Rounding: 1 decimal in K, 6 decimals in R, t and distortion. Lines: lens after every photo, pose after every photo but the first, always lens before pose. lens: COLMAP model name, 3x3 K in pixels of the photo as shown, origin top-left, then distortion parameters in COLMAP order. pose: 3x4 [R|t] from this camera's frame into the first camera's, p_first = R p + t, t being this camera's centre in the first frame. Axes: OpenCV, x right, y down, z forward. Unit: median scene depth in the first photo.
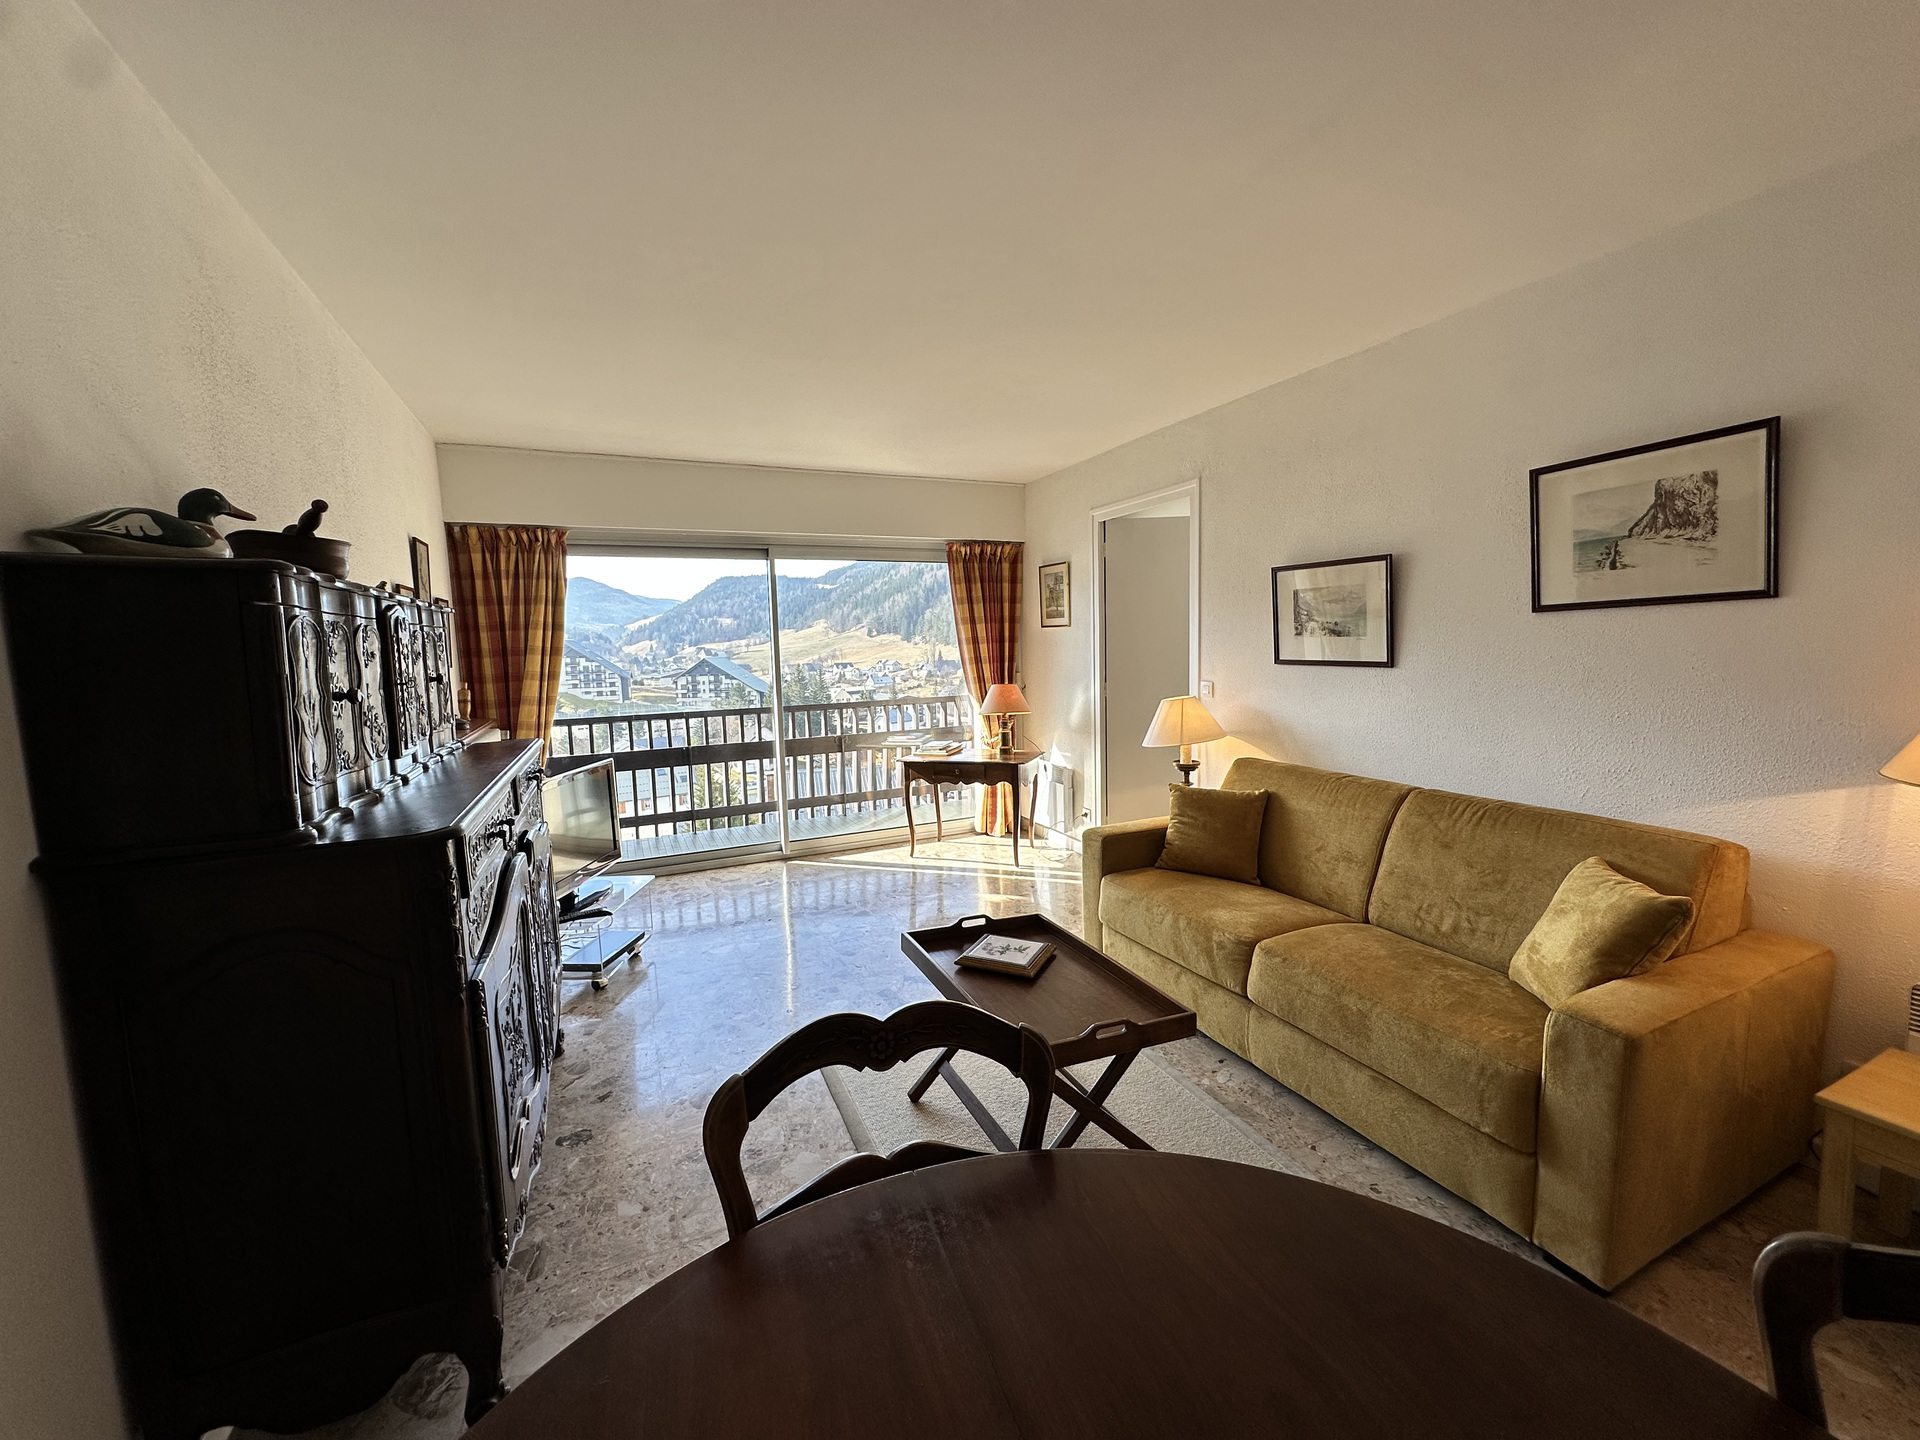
lens RADIAL K [[763.8, 0, 960.0], [0, 763.8, 720.0], [0, 0, 1]] dist [-0.001837, -0.000875]
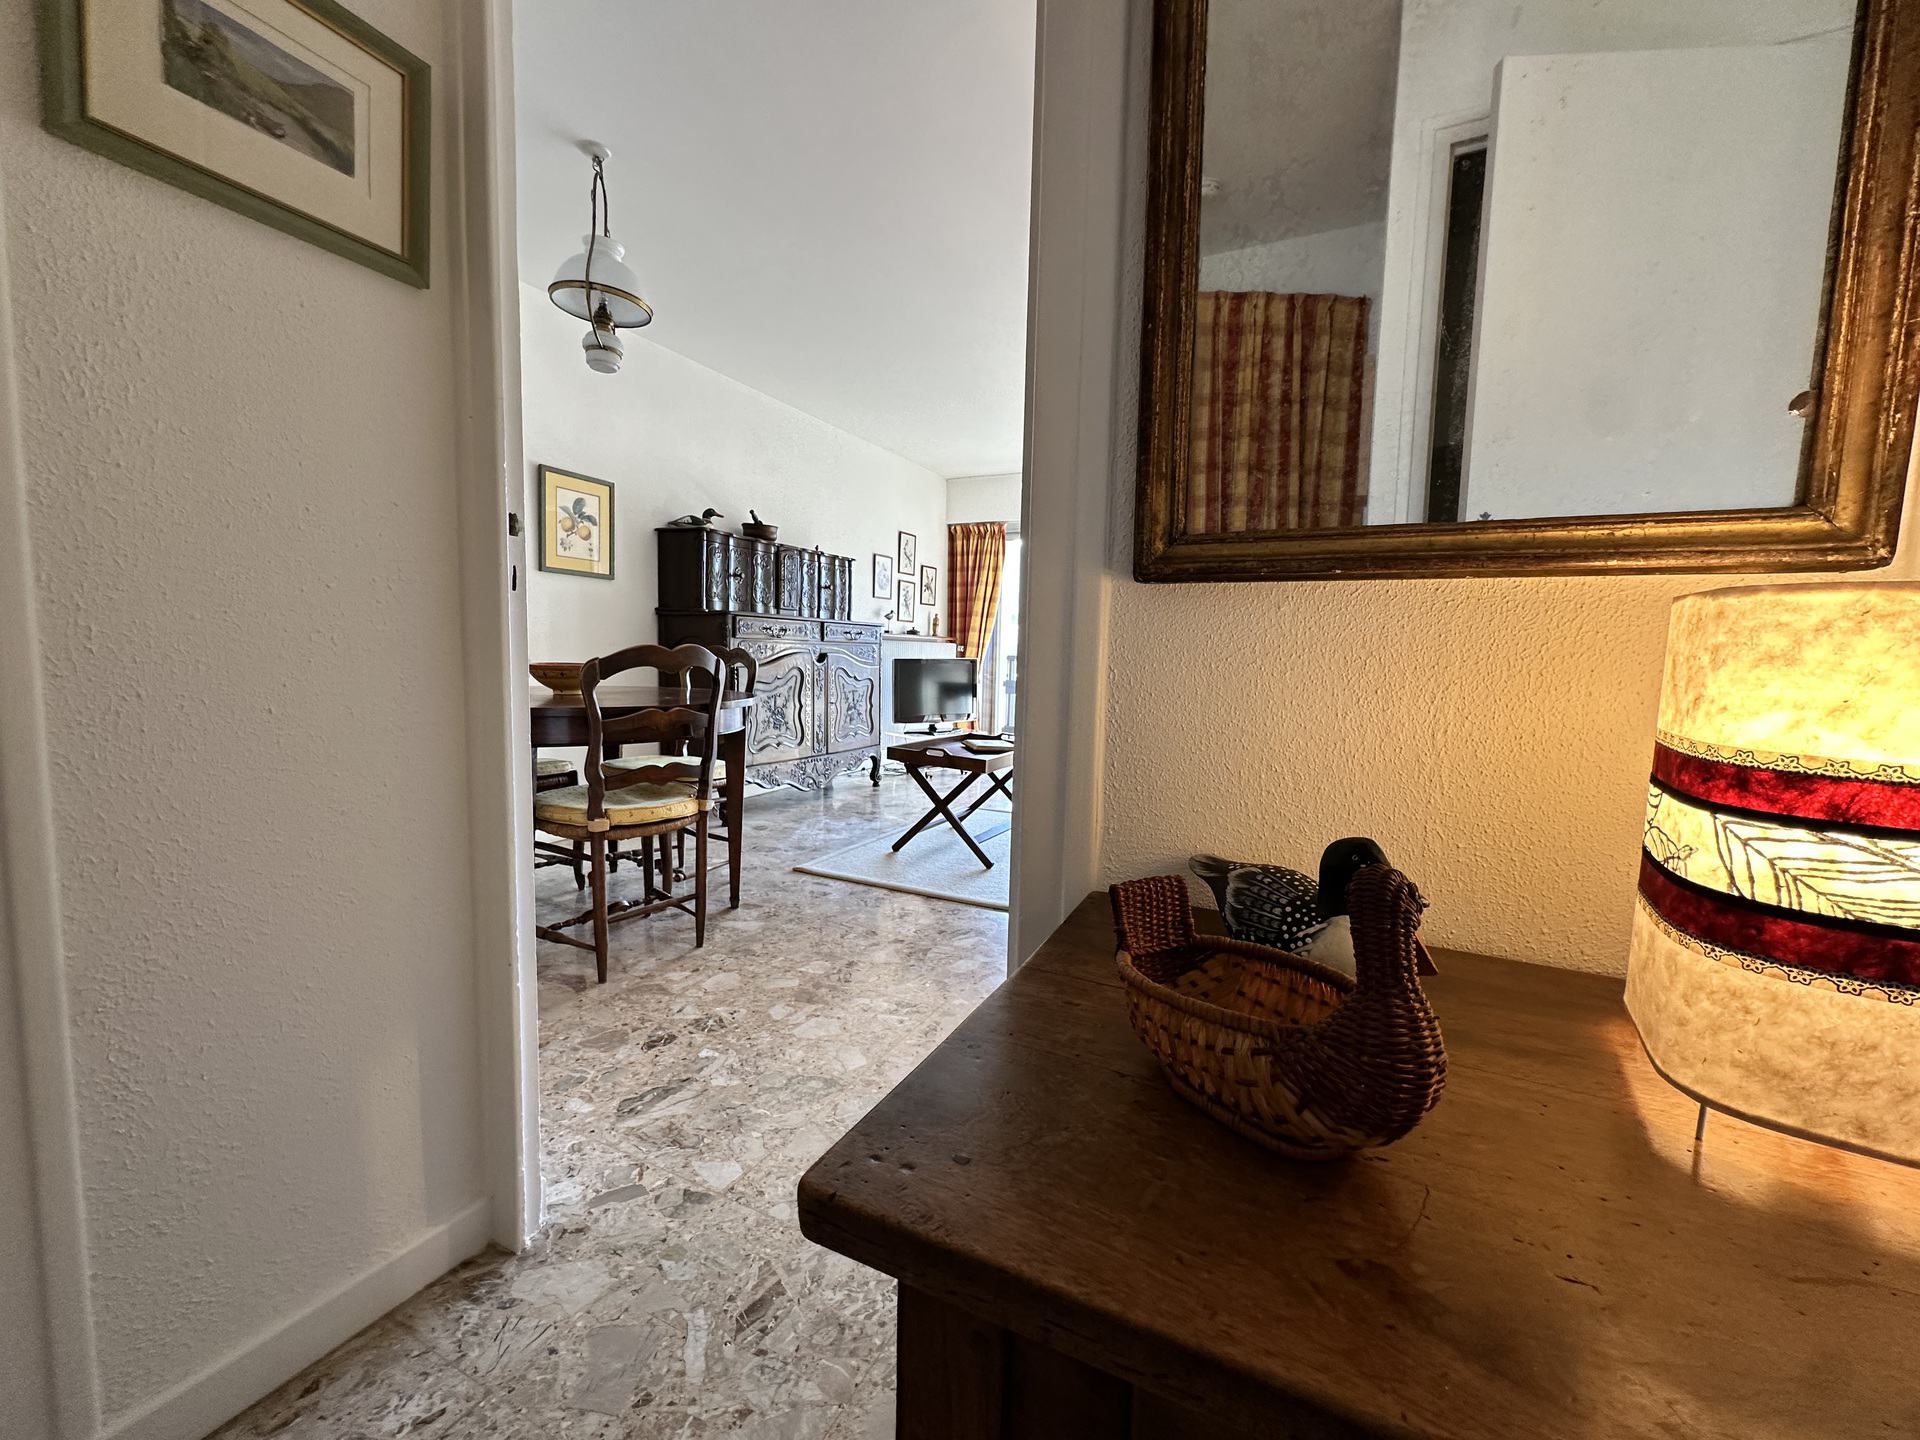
lens RADIAL K [[763.8, 0, 960.0], [0, 763.8, 720.0], [0, 0, 1]] dist [-0.001837, -0.000875]
pose [[0.631001, 0.105895, -0.768521, 0.721270], [-0.114137, 0.992532, 0.043048, 0.105511], [0.767340, 0.060553, 0.638375, -0.069251]]
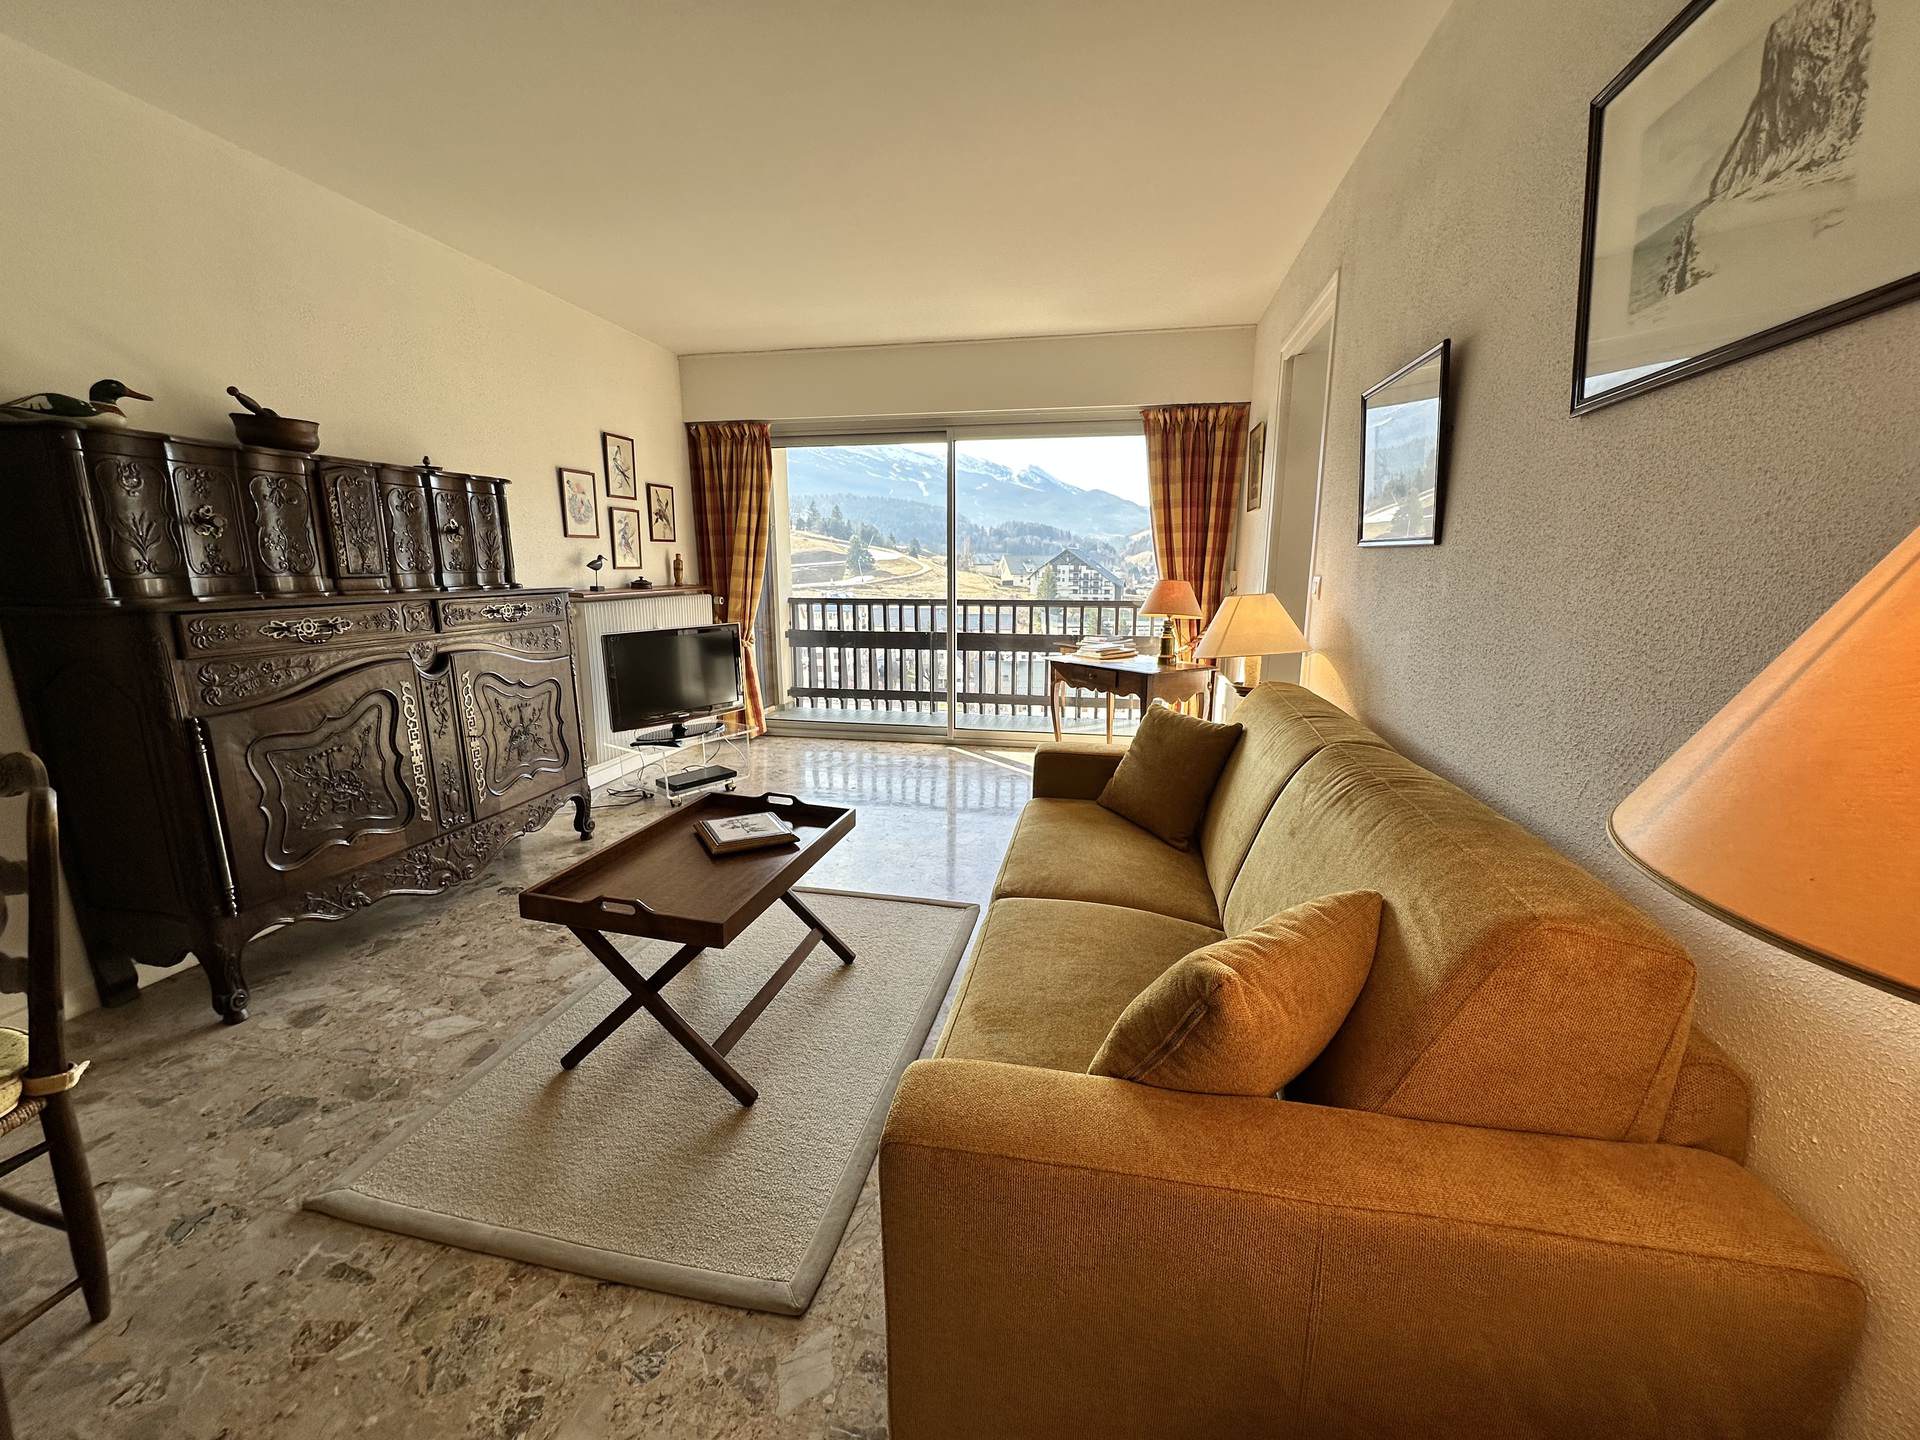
lens RADIAL K [[763.8, 0, 960.0], [0, 763.8, 720.0], [0, 0, 1]] dist [-0.001837, -0.000875]
pose [[0.811071, 0.145832, -0.566477, 0.442480], [-0.081413, 0.987142, 0.137561, 0.009497], [0.579254, -0.065453, 0.812515, 0.217110]]
